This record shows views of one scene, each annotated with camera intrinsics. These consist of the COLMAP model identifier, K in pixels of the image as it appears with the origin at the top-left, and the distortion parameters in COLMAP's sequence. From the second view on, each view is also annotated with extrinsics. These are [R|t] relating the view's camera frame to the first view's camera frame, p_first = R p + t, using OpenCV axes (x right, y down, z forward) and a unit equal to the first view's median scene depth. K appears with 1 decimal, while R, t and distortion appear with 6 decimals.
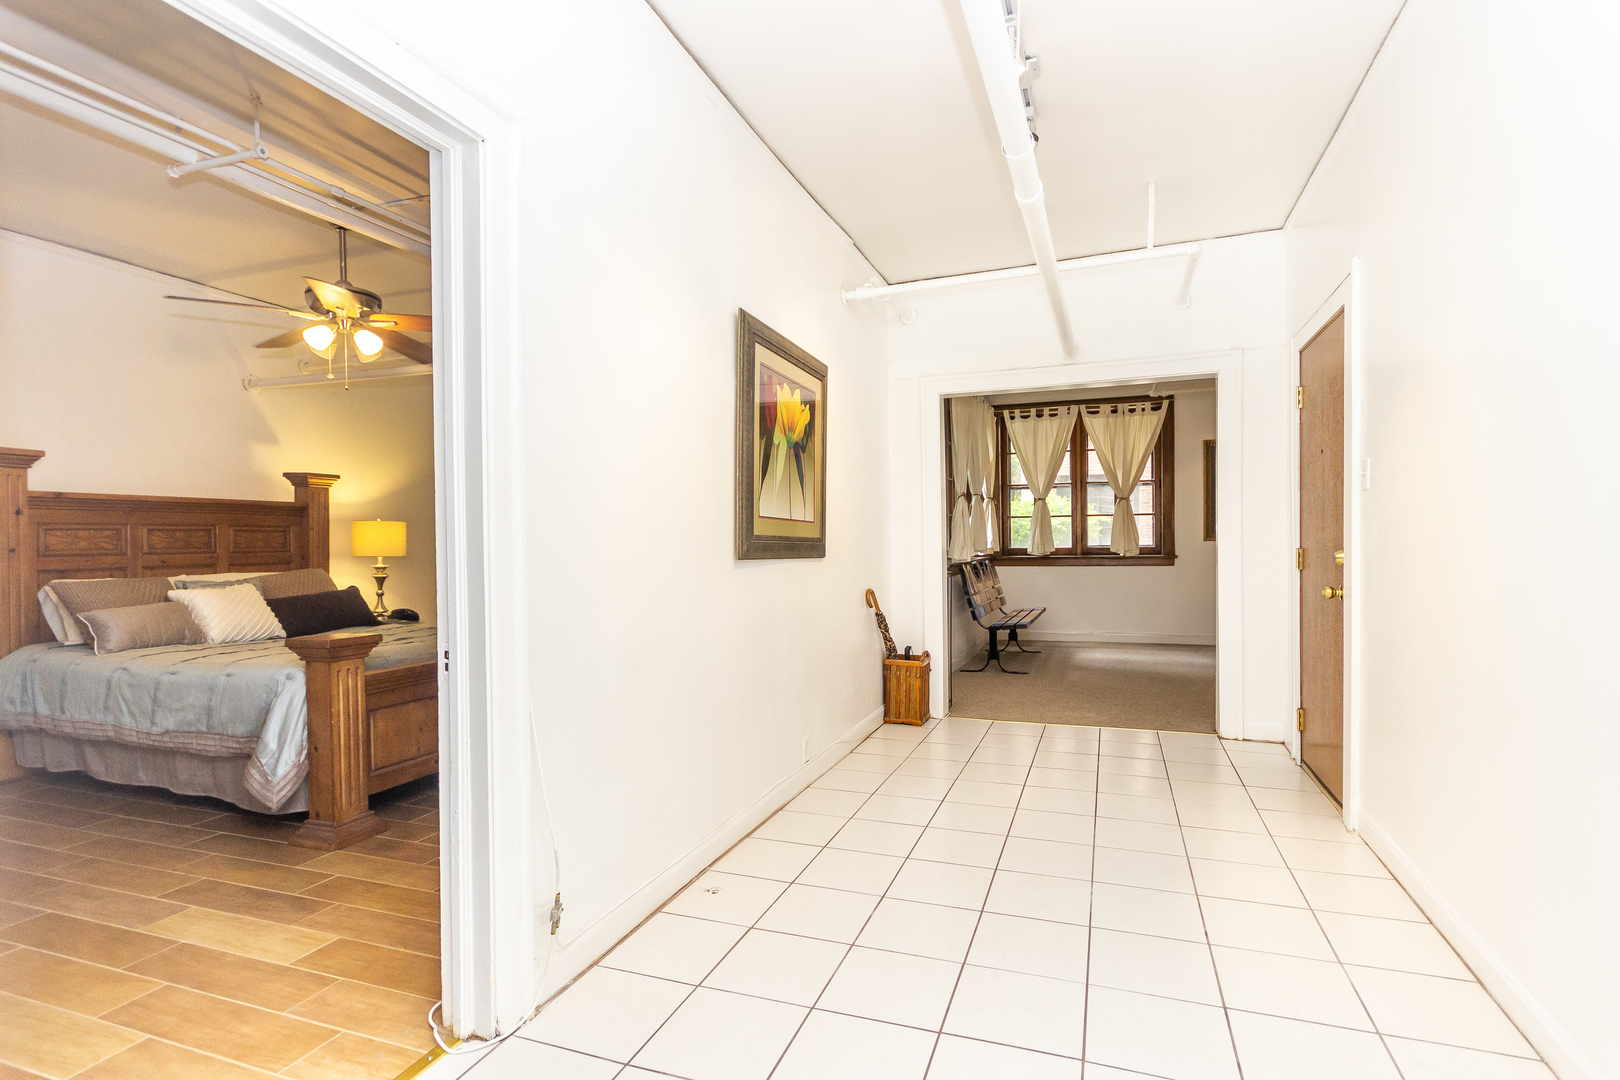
lens RADIAL K [[736.9, 0, 790.8], [0, 736.9, 549.6], [0, 0, 1]] dist [0.009477, 0.001827]
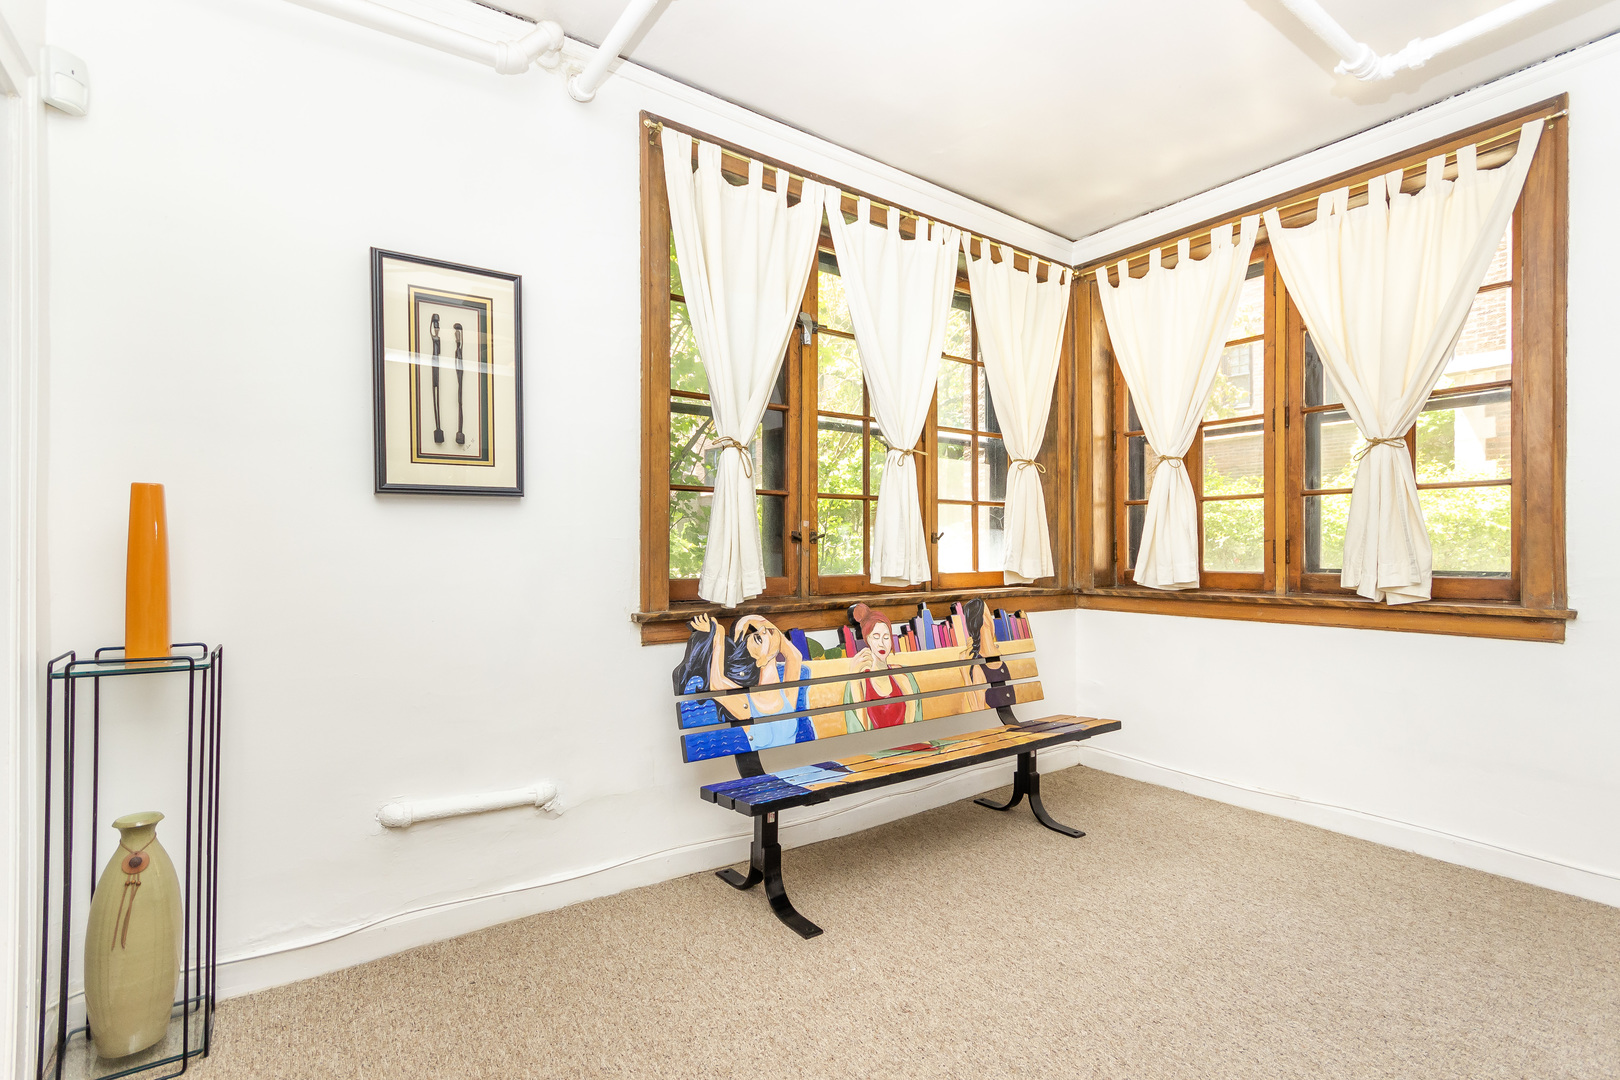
lens RADIAL K [[736.9, 0, 808.8], [0, 736.9, 542.7], [0, 0, 1]] dist [0.009477, 0.001827]
pose [[0.854114, 0.004493, -0.520066, 0.390743], [-0.011622, 0.999878, -0.010449, -0.012659], [0.519956, 0.014969, 0.854062, 0.538047]]
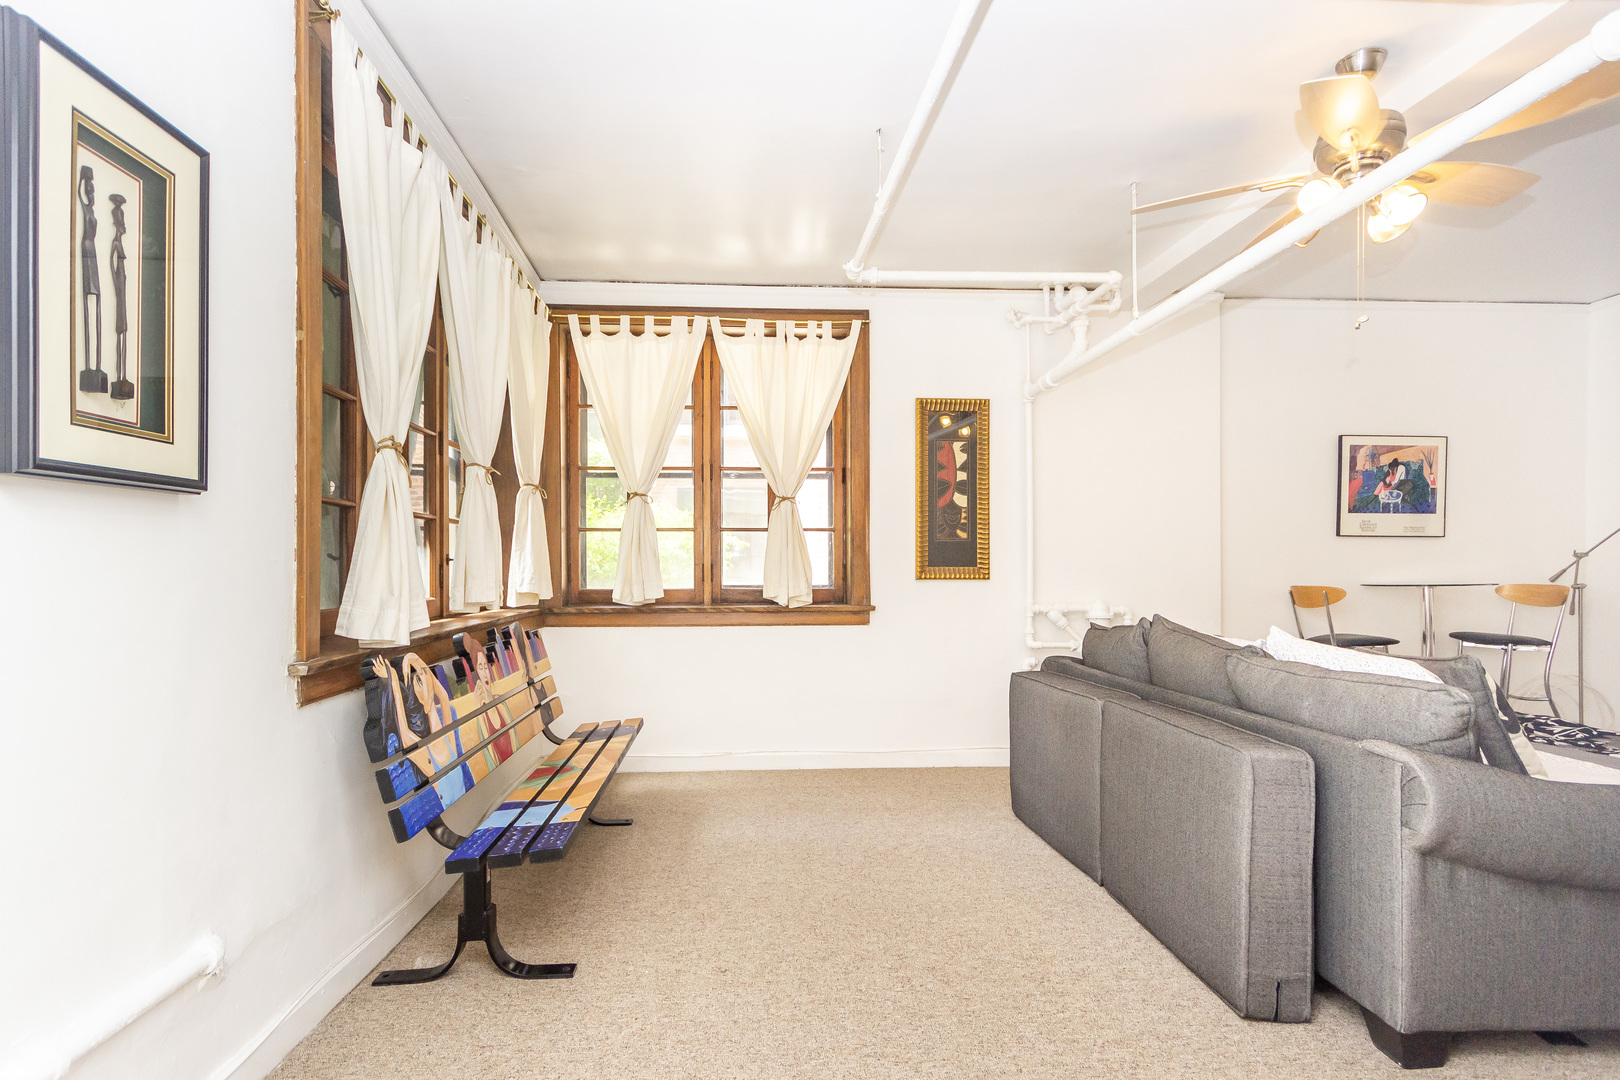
lens RADIAL K [[782.4, 0, 749.8], [0, 782.4, 558.1], [0, 0, 1]] dist [0.002686, -0.000911]
pose [[0.906420, 0.014245, 0.422137, 0.185589], [-0.004625, 0.999706, -0.023804, -0.012235], [-0.422352, 0.019624, 0.906219, 0.489700]]
